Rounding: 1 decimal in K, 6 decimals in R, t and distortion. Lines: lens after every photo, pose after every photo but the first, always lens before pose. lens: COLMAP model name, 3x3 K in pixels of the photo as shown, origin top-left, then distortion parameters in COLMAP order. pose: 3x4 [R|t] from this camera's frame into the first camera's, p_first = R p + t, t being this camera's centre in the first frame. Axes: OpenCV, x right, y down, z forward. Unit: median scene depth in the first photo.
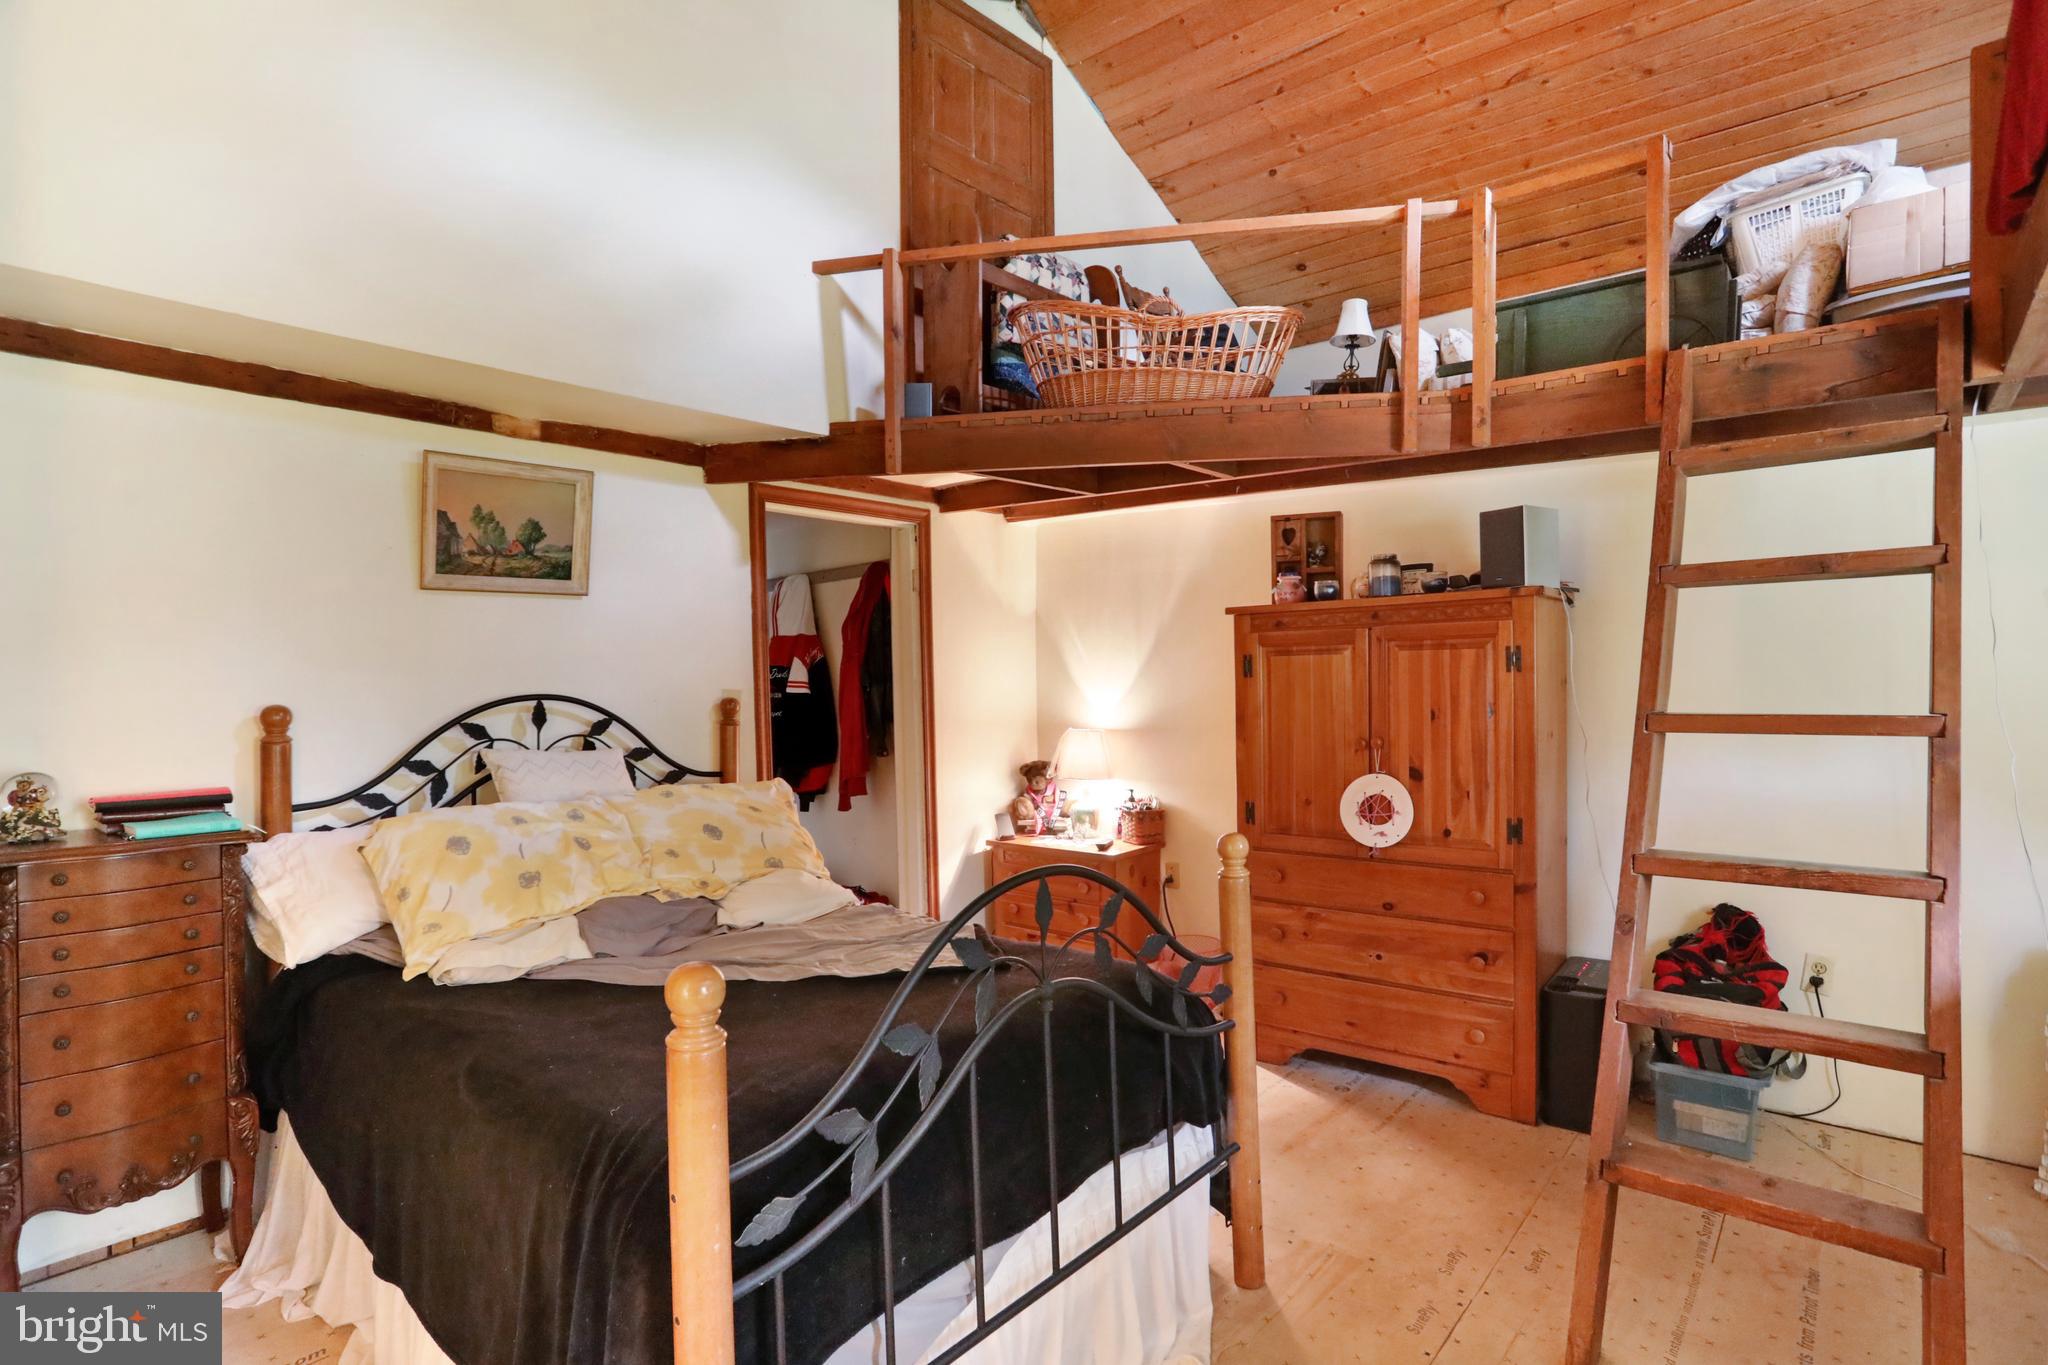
lens RADIAL K [[999.4, 0, 1021.6], [0, 999.4, 683.0], [0, 0, 1]] dist [-0.029635, 0.005180]
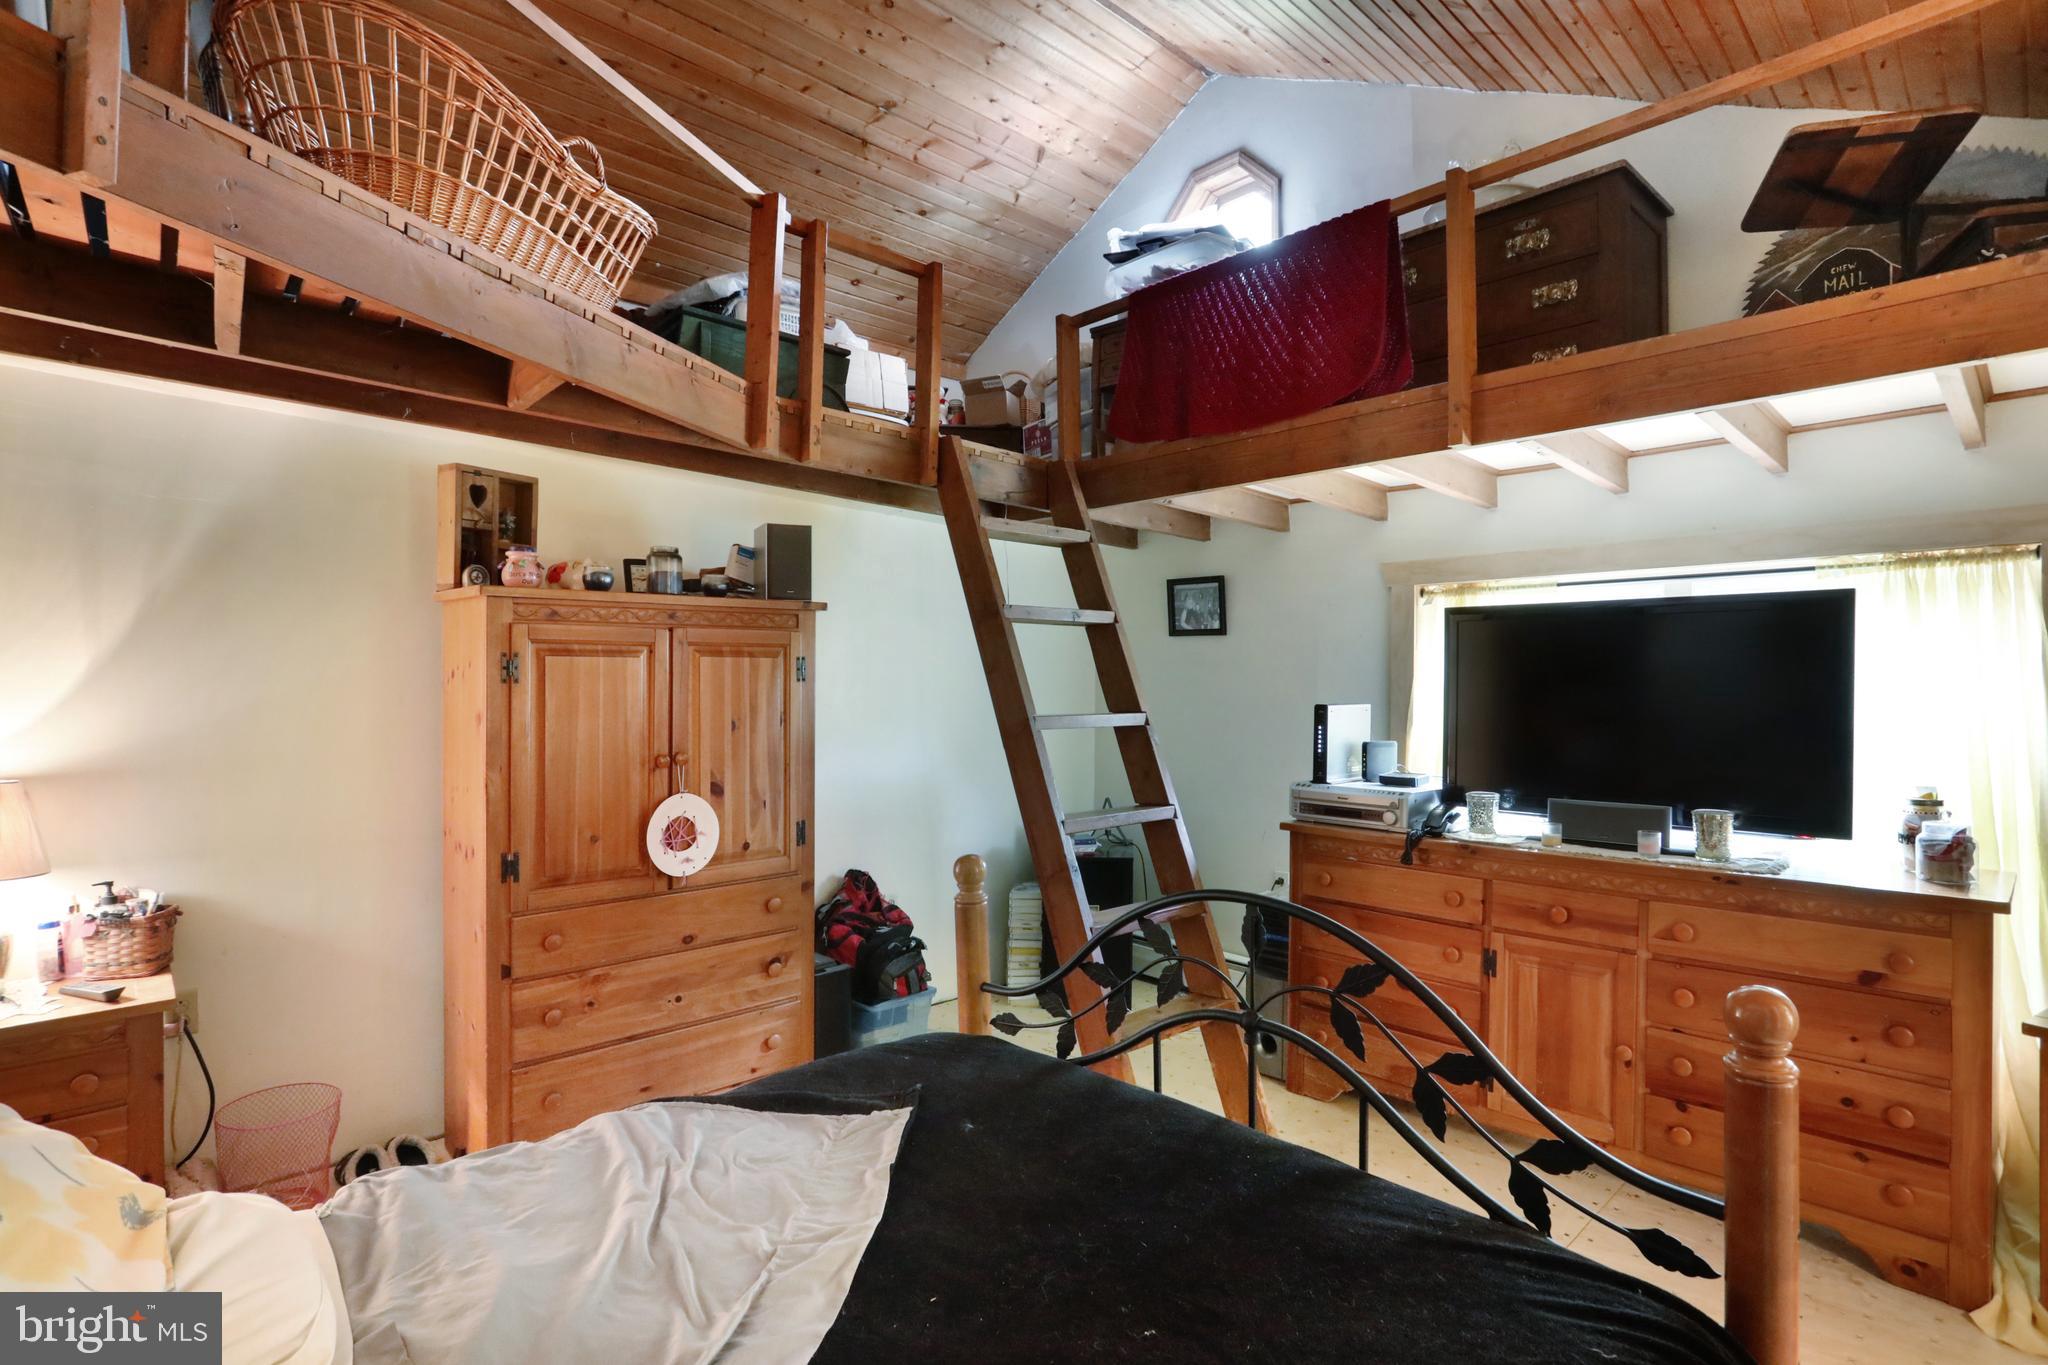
lens RADIAL K [[999.4, 0, 1022.1], [0, 999.4, 687.0], [0, 0, 1]] dist [-0.029635, 0.005180]
pose [[0.142126, 0.007043, 0.989824, -0.478524], [-0.003572, 0.999972, -0.006602, 0.000595], [-0.989842, -0.002597, 0.142147, 0.566135]]
